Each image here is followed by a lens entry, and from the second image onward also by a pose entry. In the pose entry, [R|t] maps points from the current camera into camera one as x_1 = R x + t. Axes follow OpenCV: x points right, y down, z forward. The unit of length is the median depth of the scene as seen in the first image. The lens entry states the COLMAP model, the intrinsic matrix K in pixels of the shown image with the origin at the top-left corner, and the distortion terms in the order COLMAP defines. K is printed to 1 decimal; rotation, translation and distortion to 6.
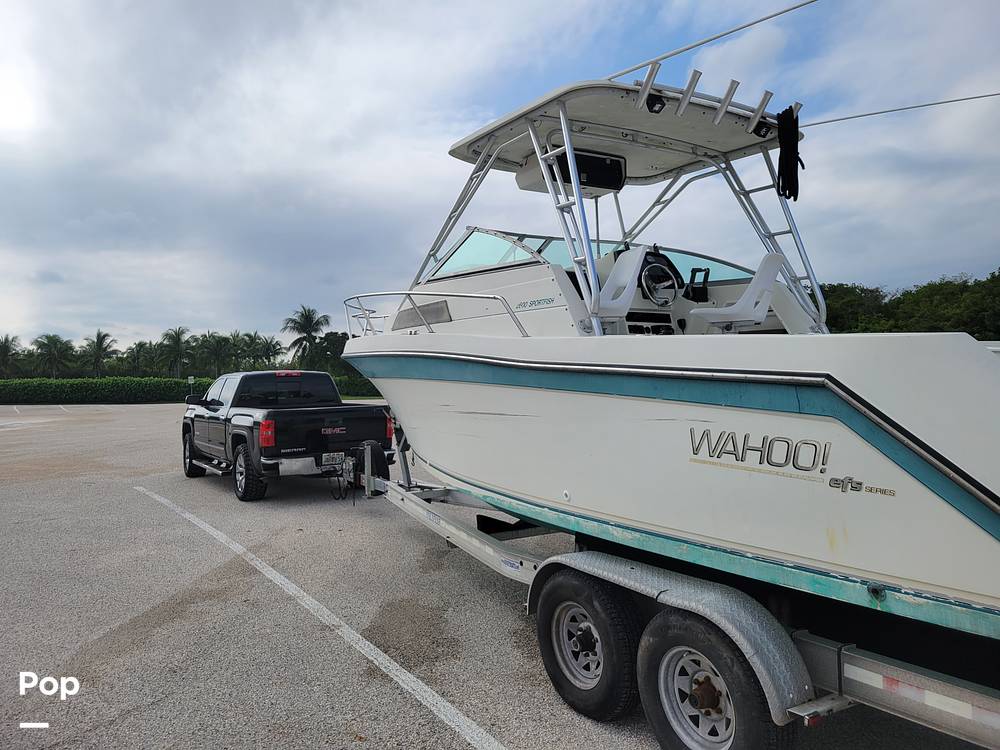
lens RADIAL K [[759.1, 0, 476.6], [0, 759.1, 375.5], [0, 0, 1]] dist [0.043481, -0.003235]
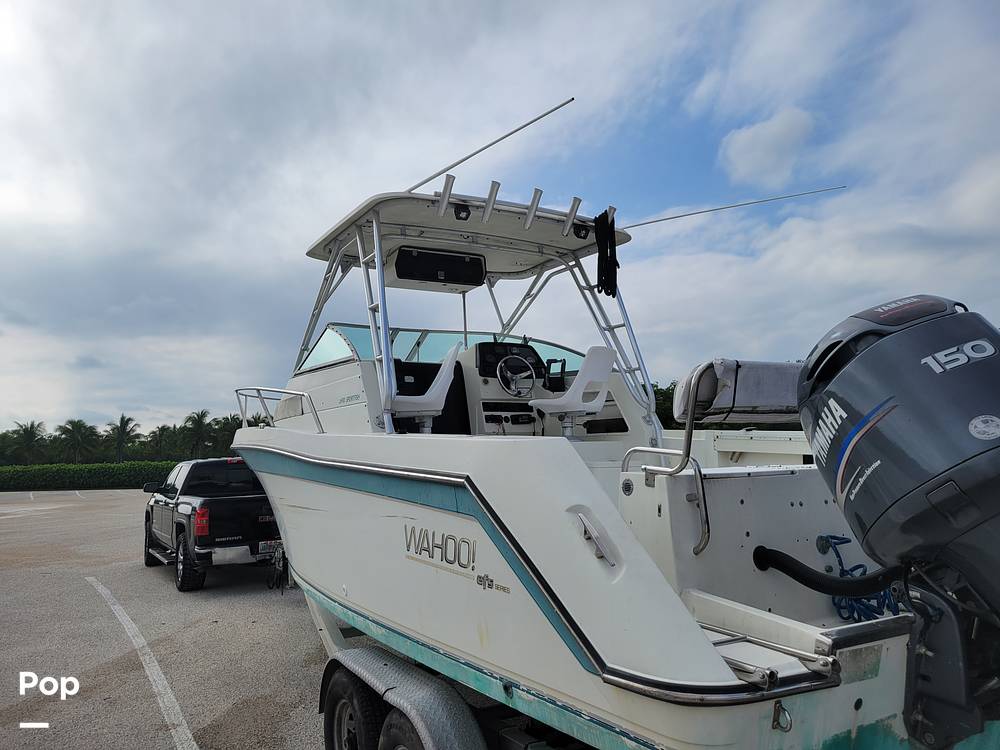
lens RADIAL K [[759.2, 0, 500.0], [0, 759.2, 375.0], [0, 0, 1]] dist [0.036379, -0.011062]
pose [[0.999806, -0.013641, -0.014204, 0.226753], [0.012104, 0.994589, -0.103184, -0.013443], [0.015535, 0.102992, 0.994561, -0.025506]]
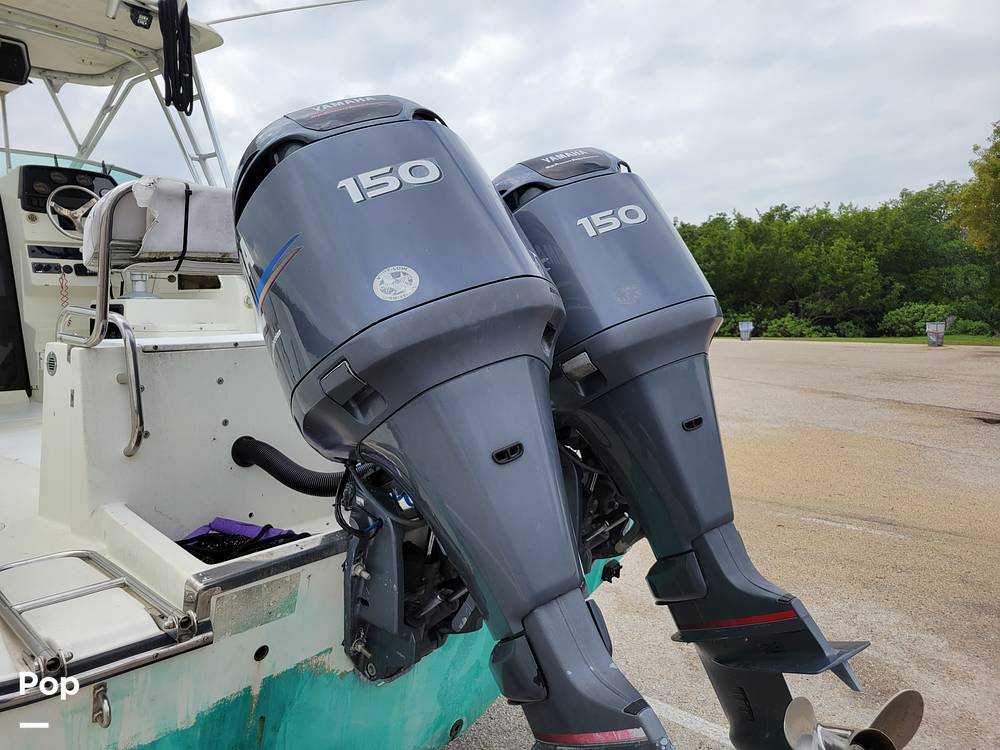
lens RADIAL K [[749.9, 0, 498.5], [0, 749.9, 385.9], [0, 0, 1]] dist [0.043951, -0.008628]
pose [[0.948081, -0.036609, 0.315916, 0.389505], [0.005381, 0.995057, 0.099162, -0.014199], [-0.317985, -0.092314, 0.943591, 0.085719]]
